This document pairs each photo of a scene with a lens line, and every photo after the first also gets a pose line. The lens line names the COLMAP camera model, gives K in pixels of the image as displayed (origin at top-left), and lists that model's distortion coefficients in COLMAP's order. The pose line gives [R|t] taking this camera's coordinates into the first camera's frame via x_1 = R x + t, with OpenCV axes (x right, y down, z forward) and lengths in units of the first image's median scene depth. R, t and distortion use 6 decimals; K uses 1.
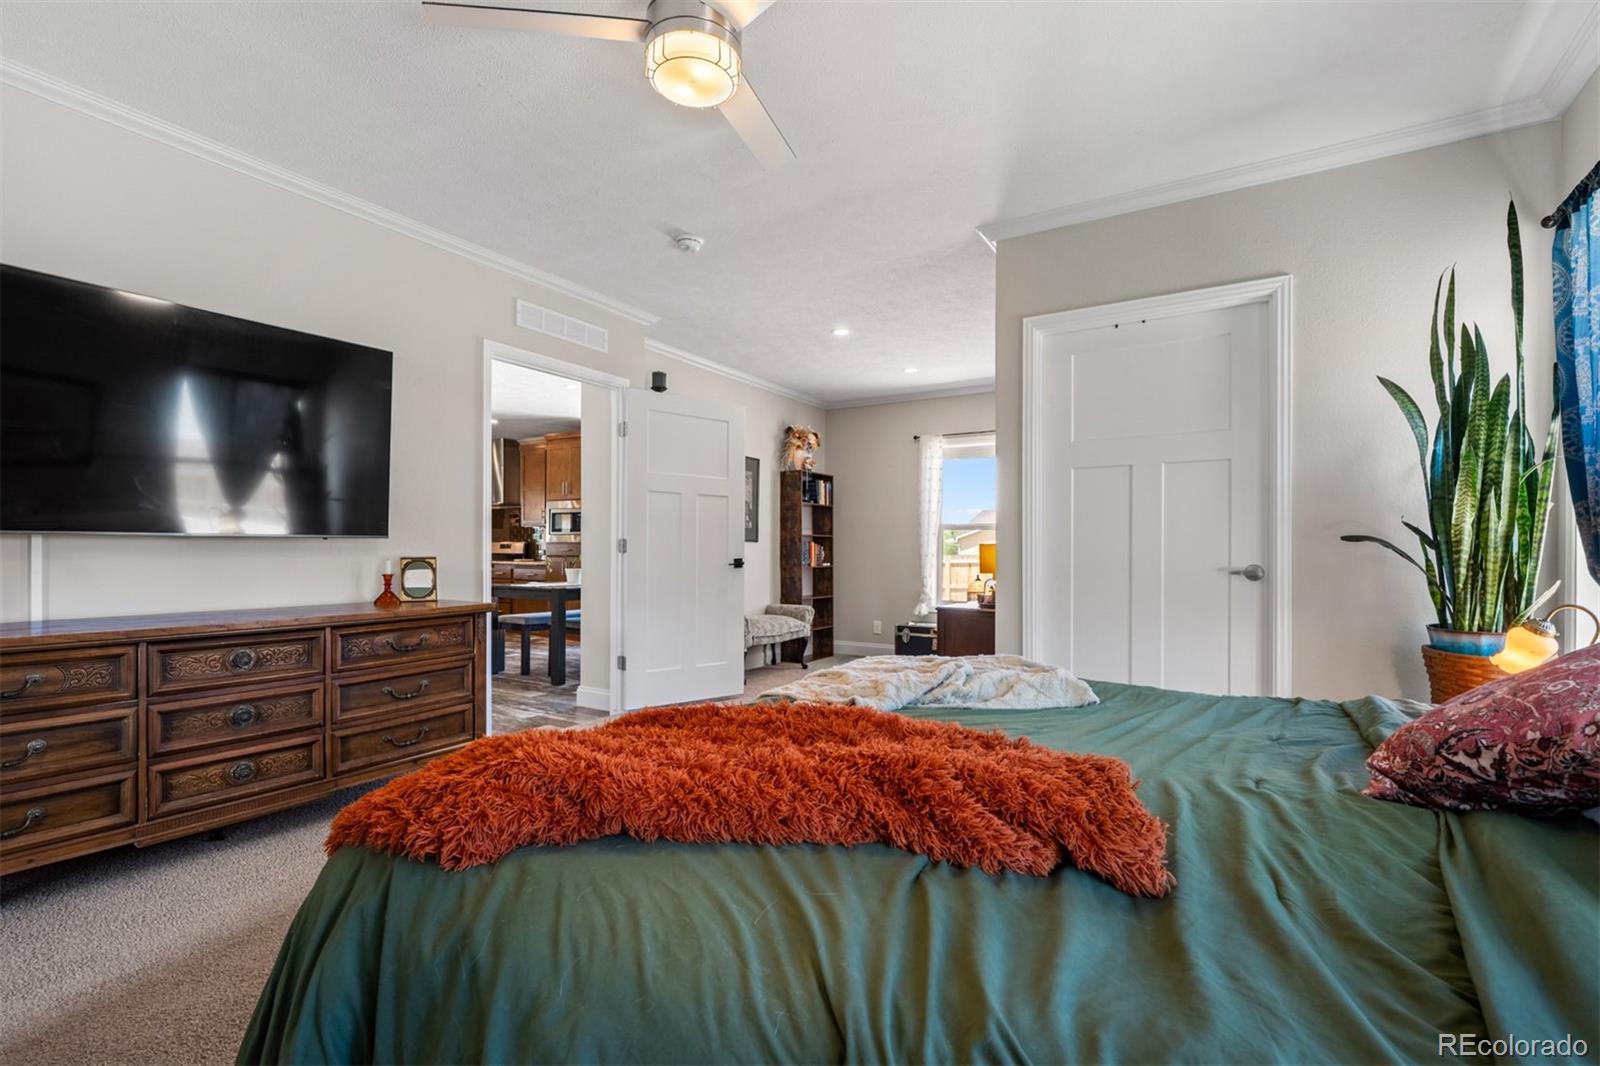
lens RADIAL K [[724.0, 0, 796.2], [0, 724.0, 540.6], [0, 0, 1]] dist [-0.004178, -0.000563]
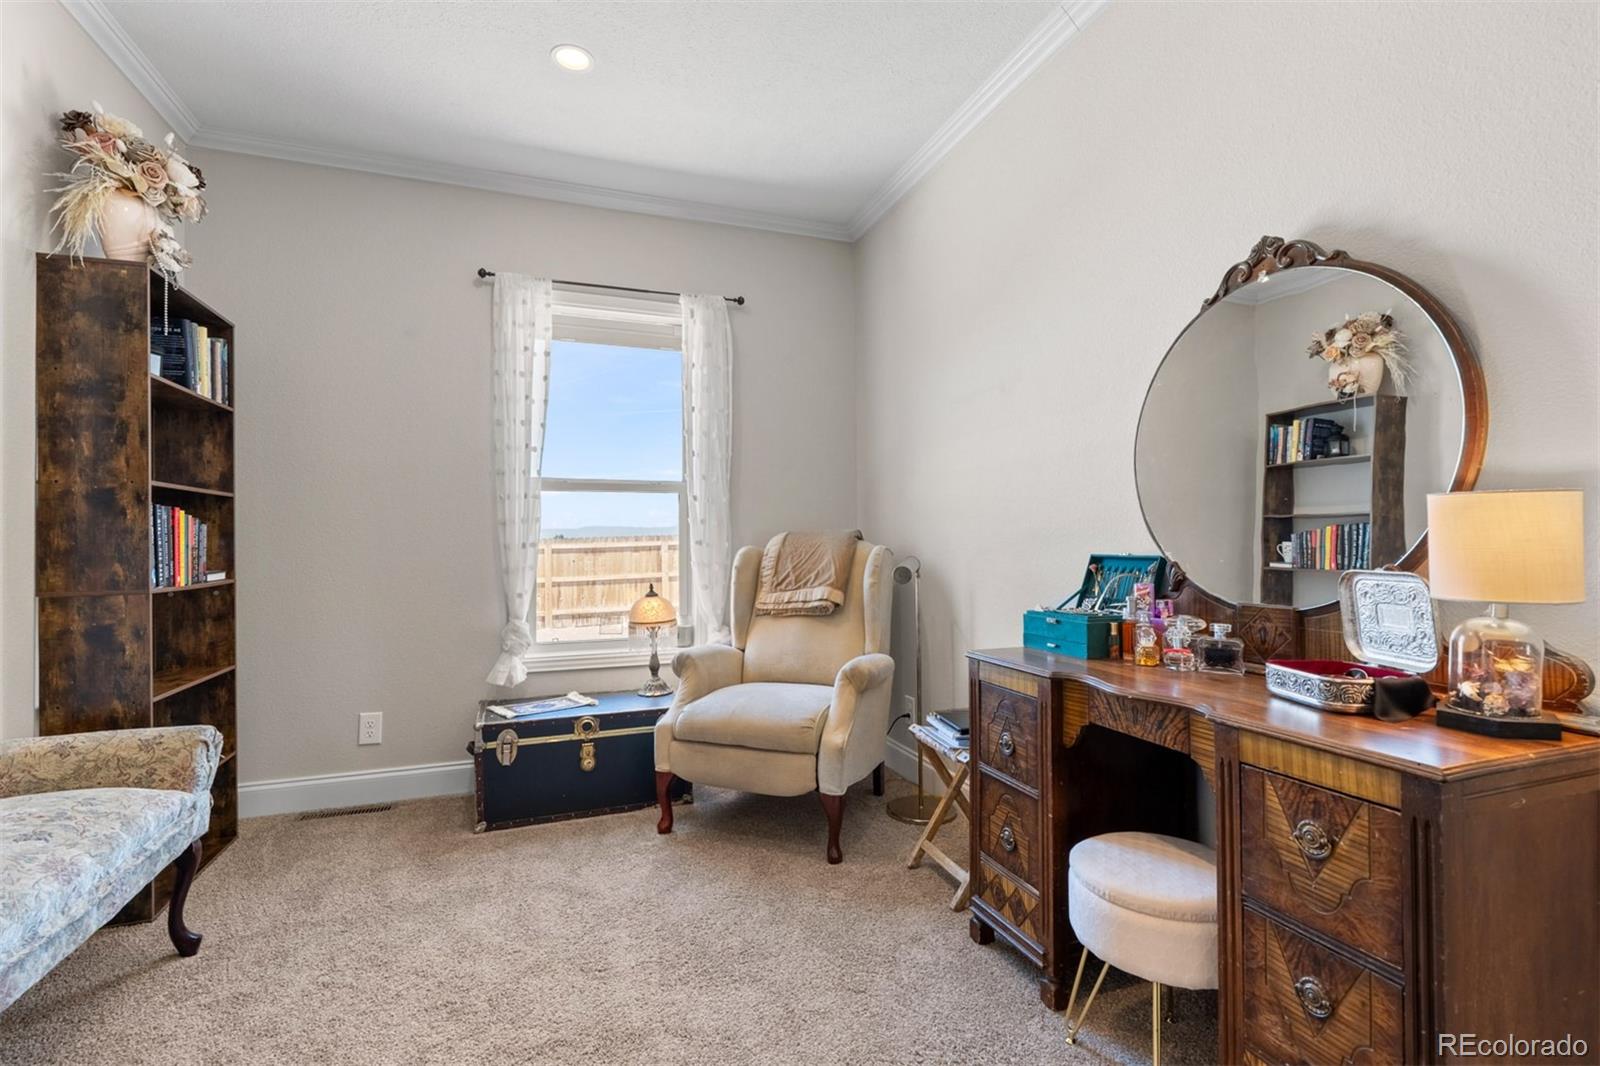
lens RADIAL K [[724.0, 0, 796.2], [0, 724.0, 540.6], [0, 0, 1]] dist [-0.004178, -0.000563]
pose [[0.616578, -0.005061, 0.787278, -0.060134], [-0.001767, 0.999968, 0.007813, 0.012884], [-0.787292, -0.006208, 0.616549, 0.593684]]
